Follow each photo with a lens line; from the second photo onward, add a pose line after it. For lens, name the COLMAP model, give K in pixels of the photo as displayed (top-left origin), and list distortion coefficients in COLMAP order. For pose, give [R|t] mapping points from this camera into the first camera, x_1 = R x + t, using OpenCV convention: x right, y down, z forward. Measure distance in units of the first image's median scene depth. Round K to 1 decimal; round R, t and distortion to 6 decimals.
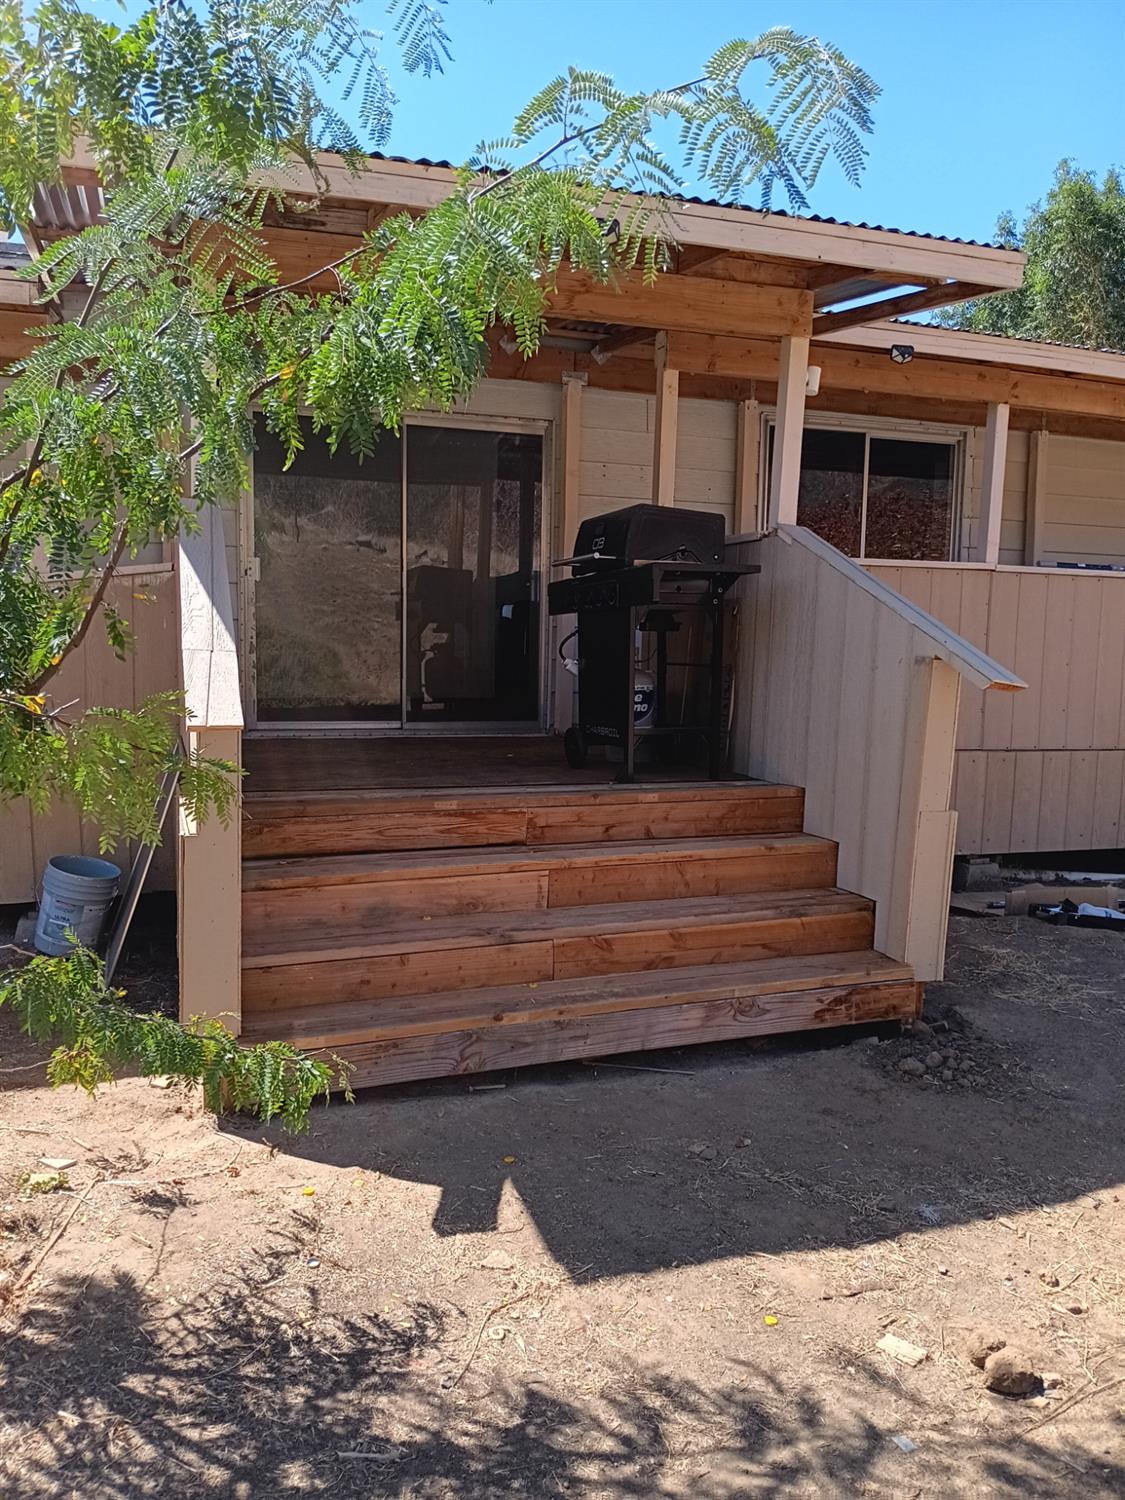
lens RADIAL K [[1136.2, 0, 562.5], [0, 1136.2, 750.0], [0, 0, 1]] dist [0.126754, -0.305530]
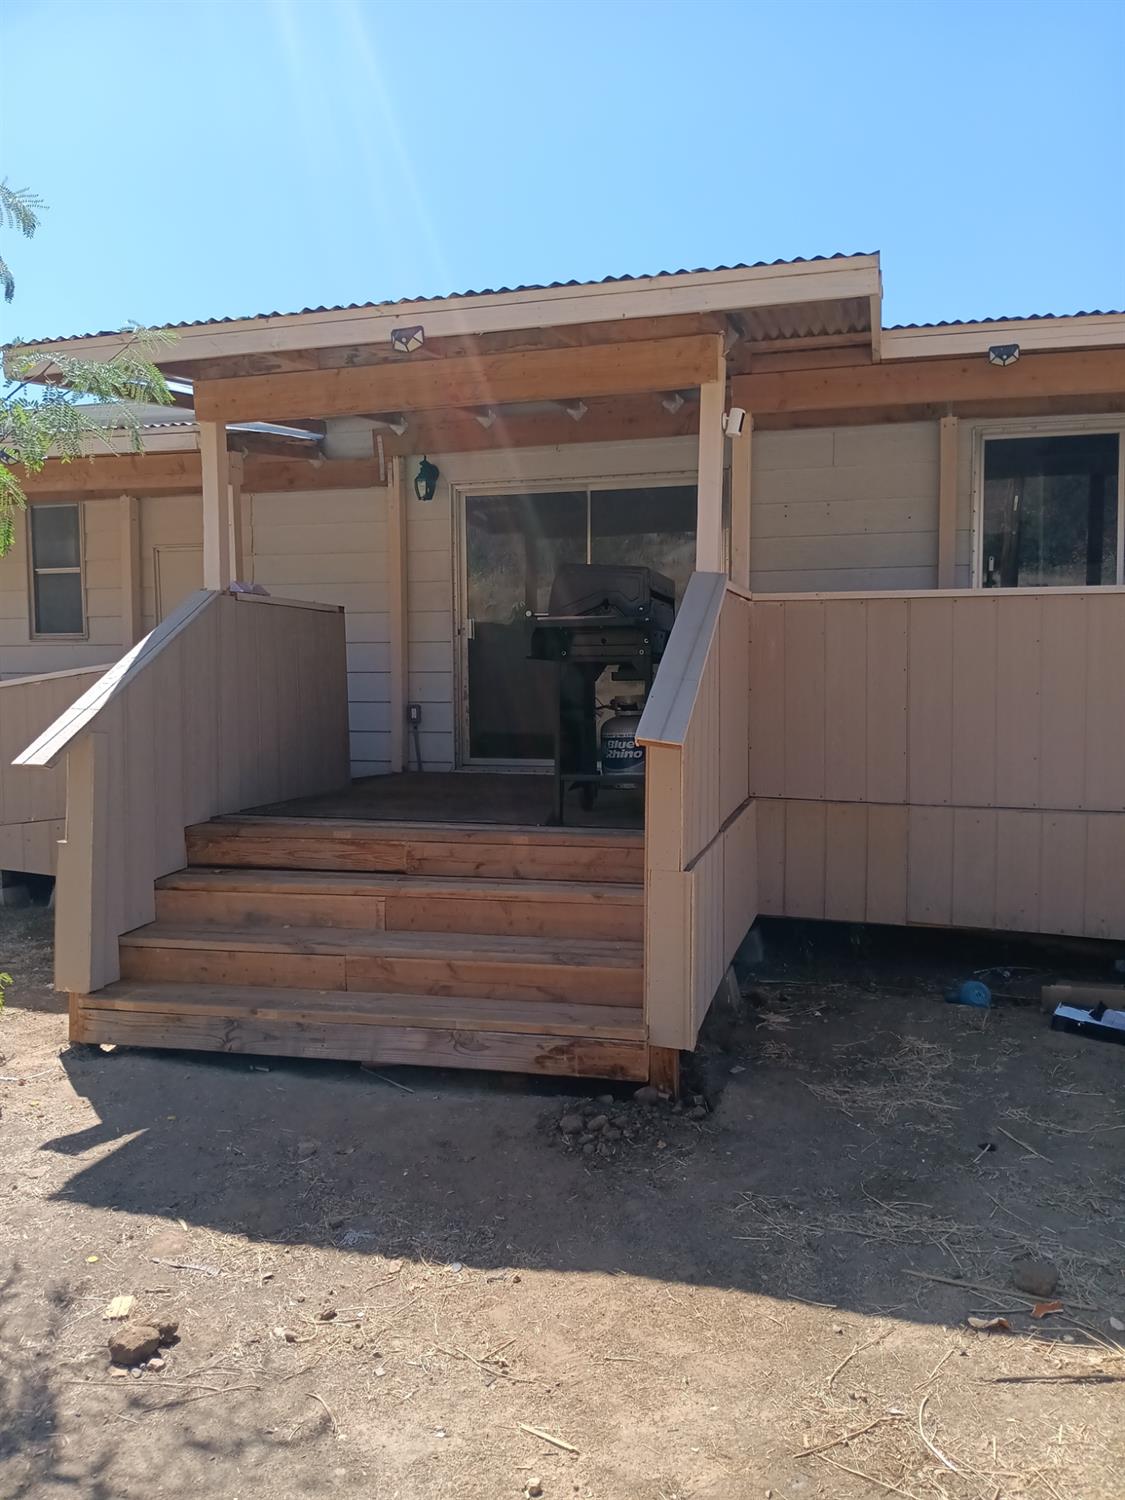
lens RADIAL K [[1136.2, 0, 562.5], [0, 1136.2, 750.0], [0, 0, 1]] dist [0.126754, -0.305530]
pose [[0.823929, 0.019992, -0.566340, 0.813023], [-0.034786, 0.999277, -0.015332, -0.031262], [0.565624, 0.032333, 0.824029, 0.159802]]
